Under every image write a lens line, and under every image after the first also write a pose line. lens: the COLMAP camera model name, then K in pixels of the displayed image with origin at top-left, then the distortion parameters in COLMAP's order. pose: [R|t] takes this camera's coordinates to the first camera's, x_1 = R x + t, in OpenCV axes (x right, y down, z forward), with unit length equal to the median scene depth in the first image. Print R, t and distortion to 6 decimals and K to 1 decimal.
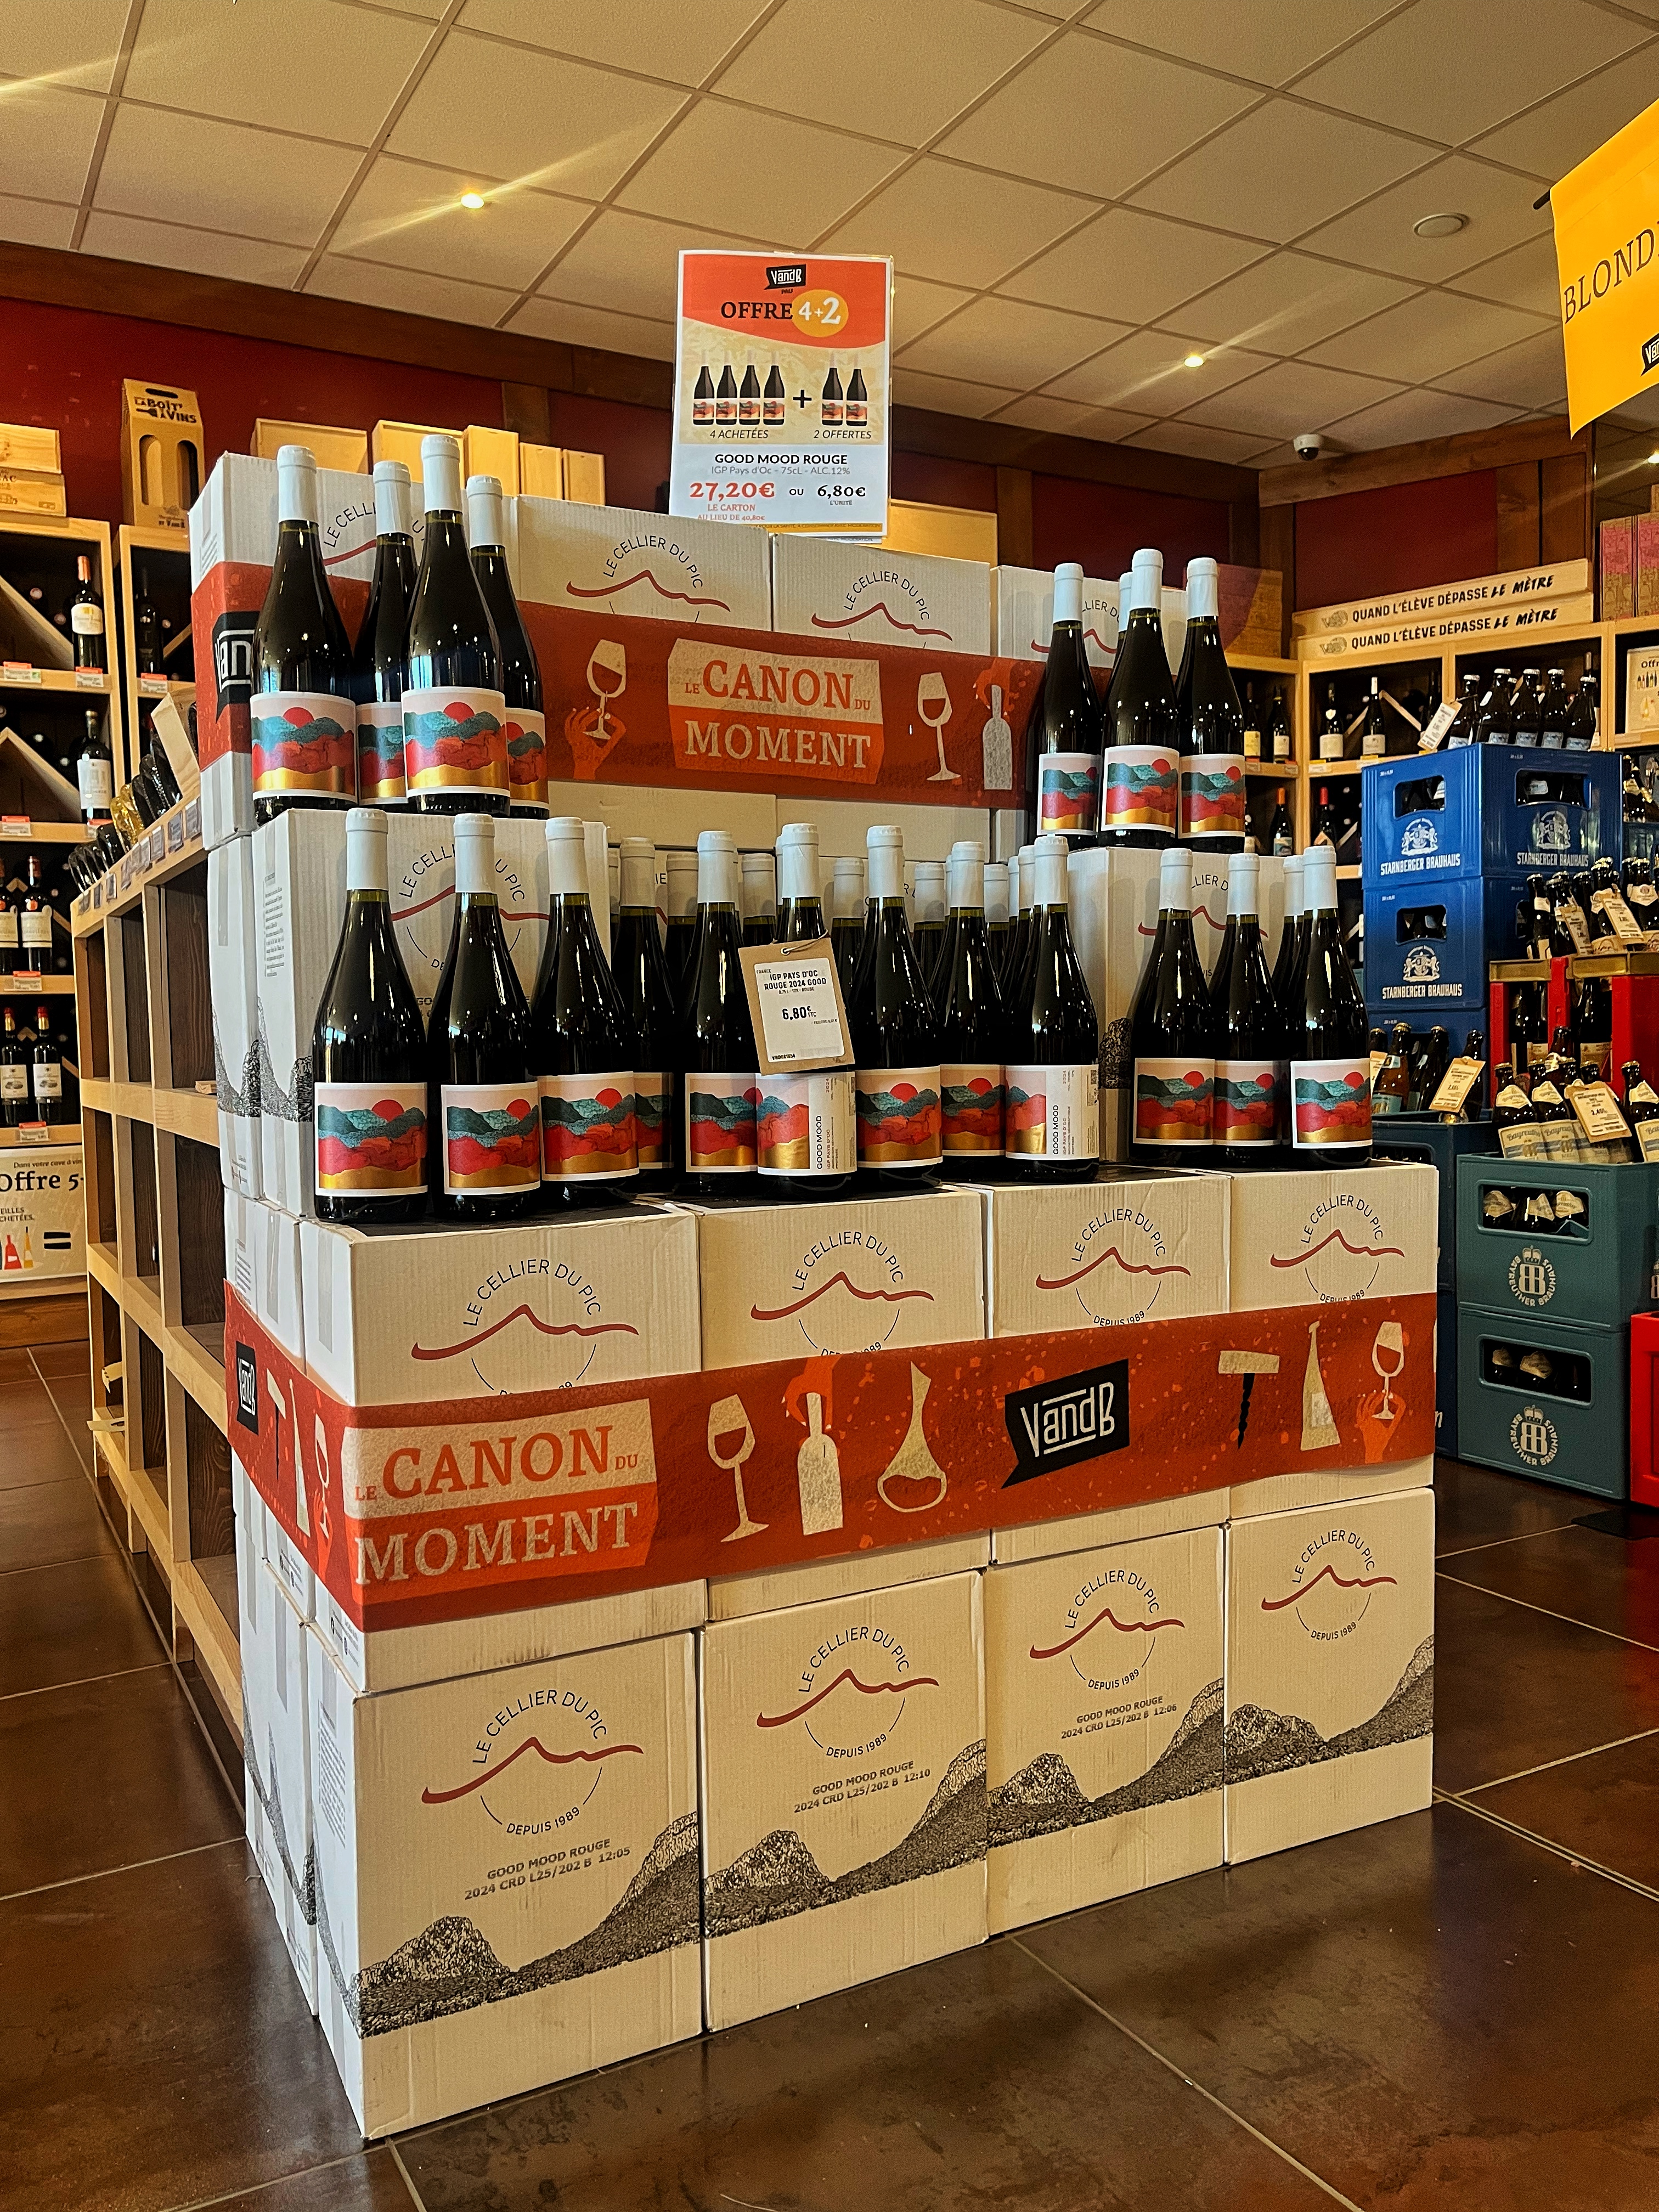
lens RADIAL K [[1694.3, 0, 842.6], [0, 1694.3, 1095.0], [0, 0, 1]] dist [0.049624, -0.042570]
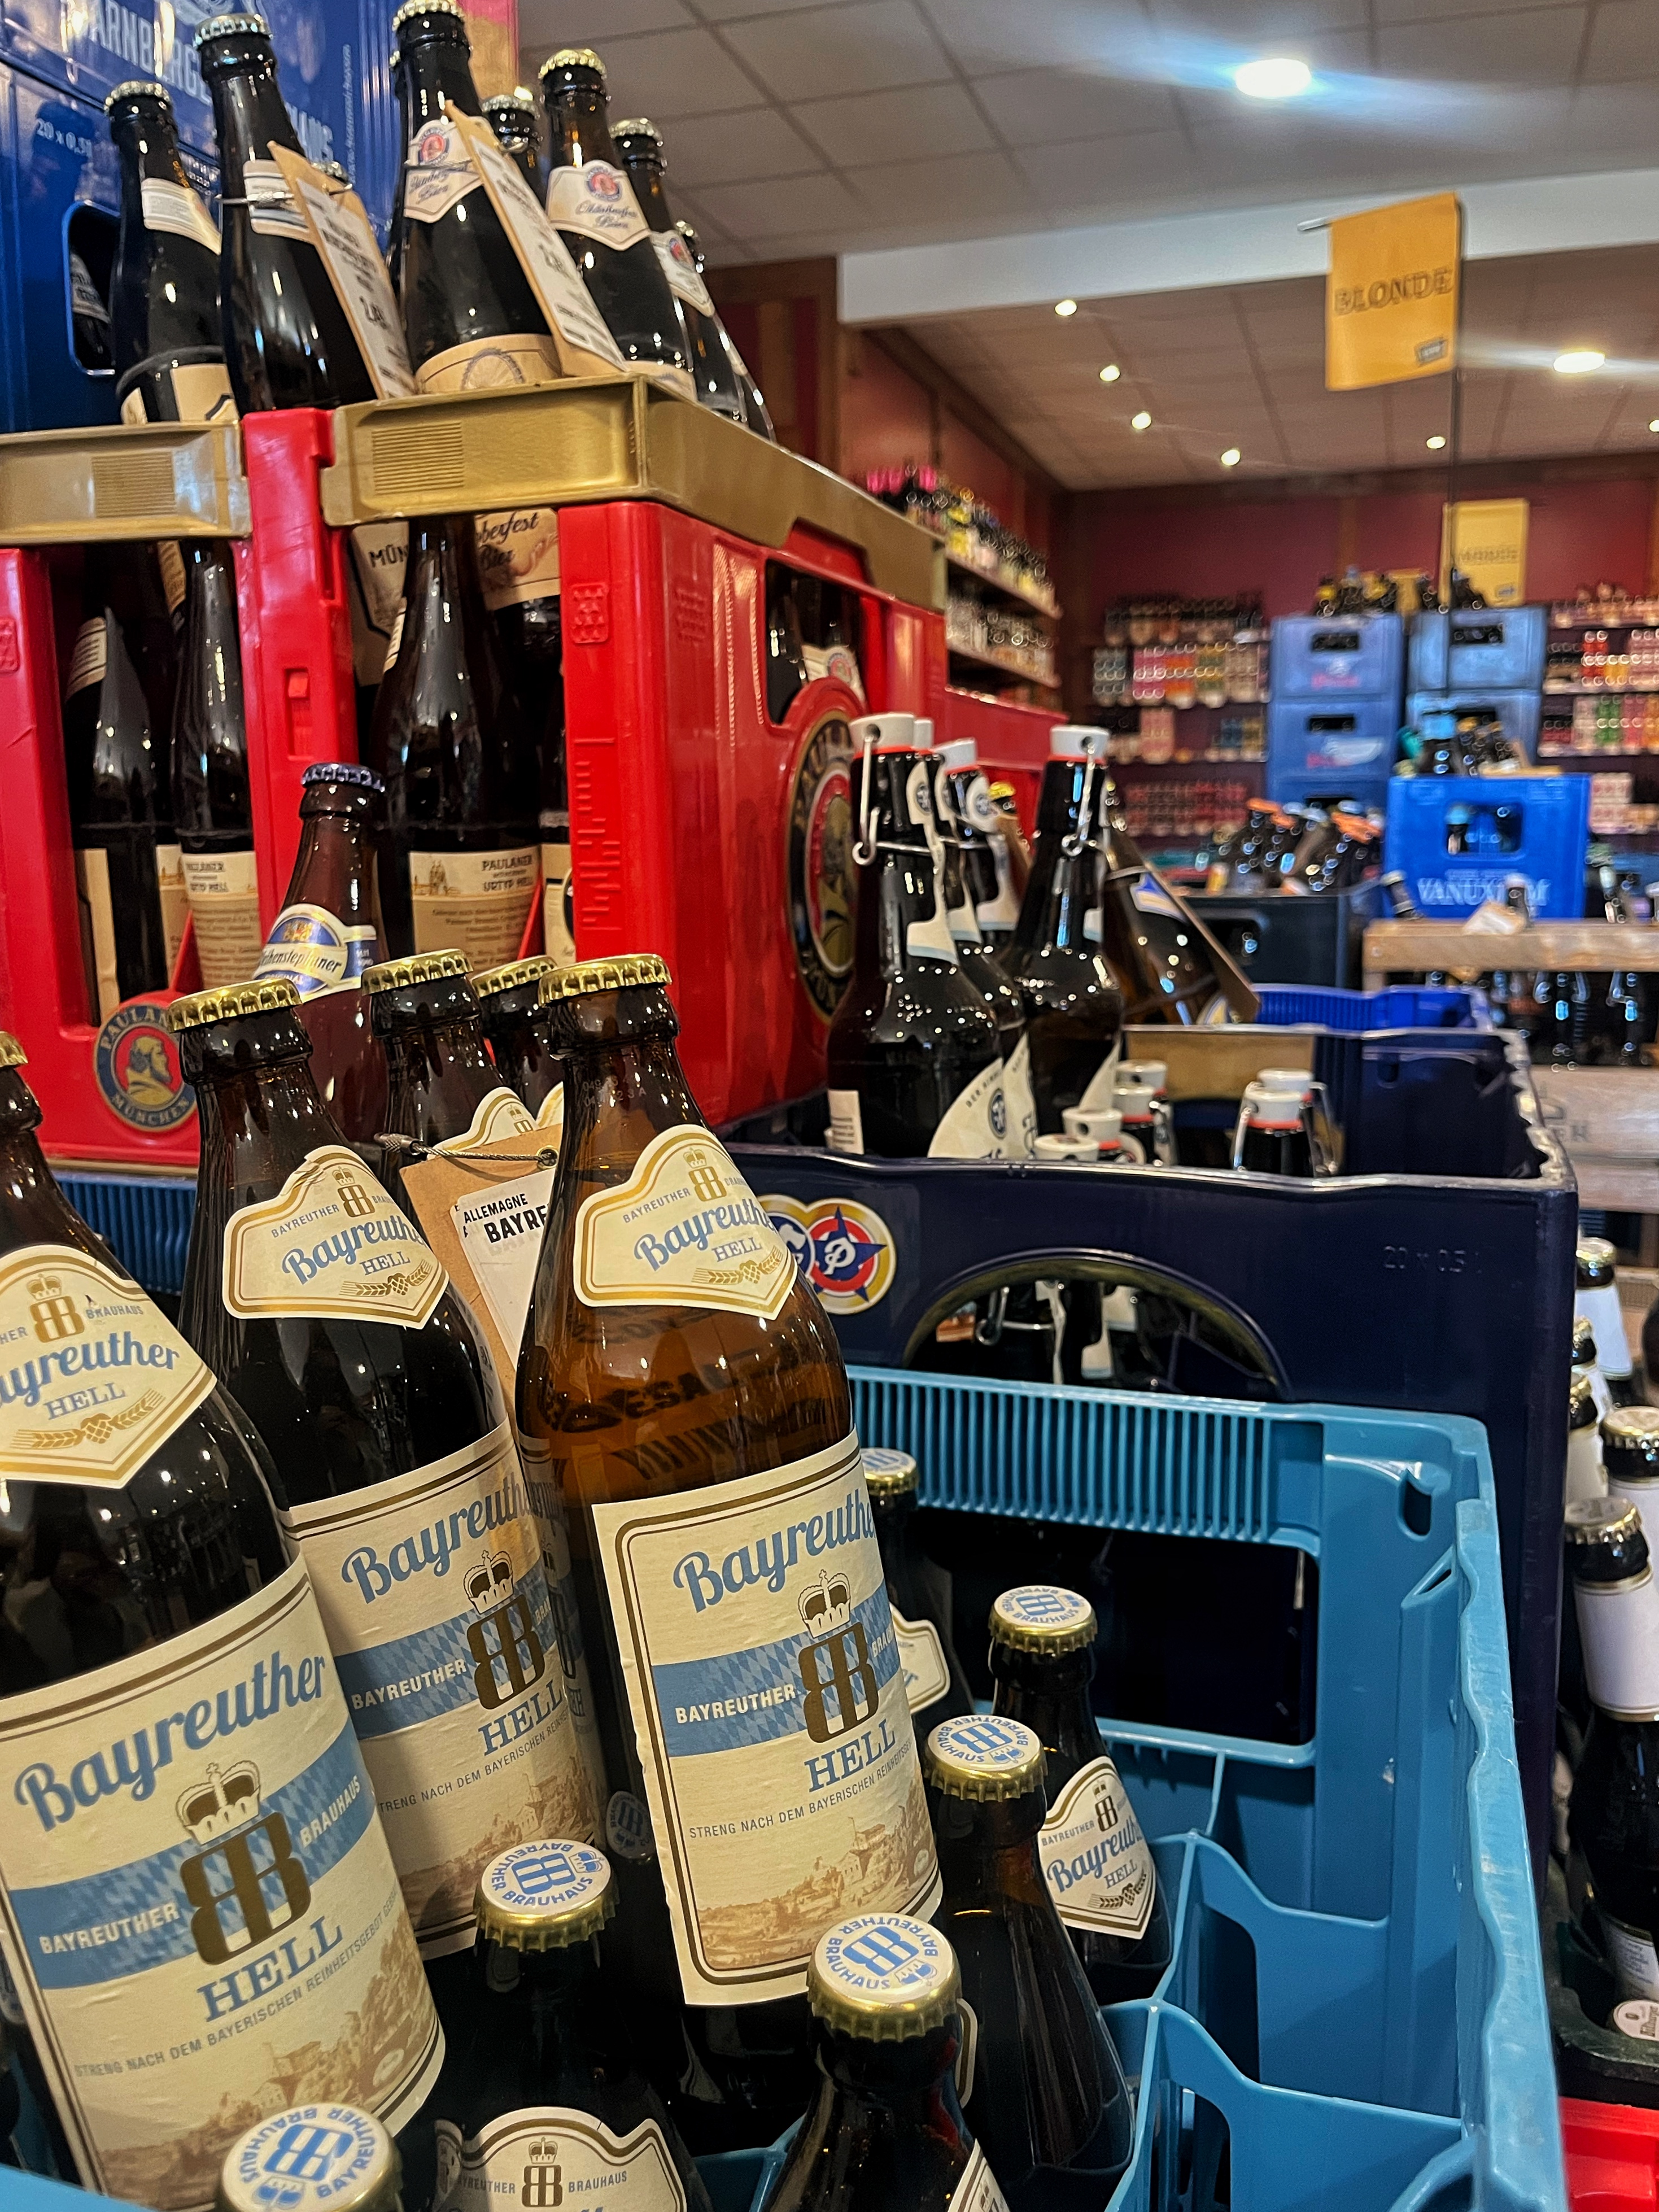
lens RADIAL K [[1694.2, 0, 833.8], [0, 1694.2, 1098.3], [0, 0, 1]] dist [0.049624, -0.042570]
pose [[0.725979, -0.086383, 0.682271, 0.257179], [0.009070, 0.993196, 0.116098, -0.019244], [-0.687657, -0.078096, 0.721823, 0.640628]]
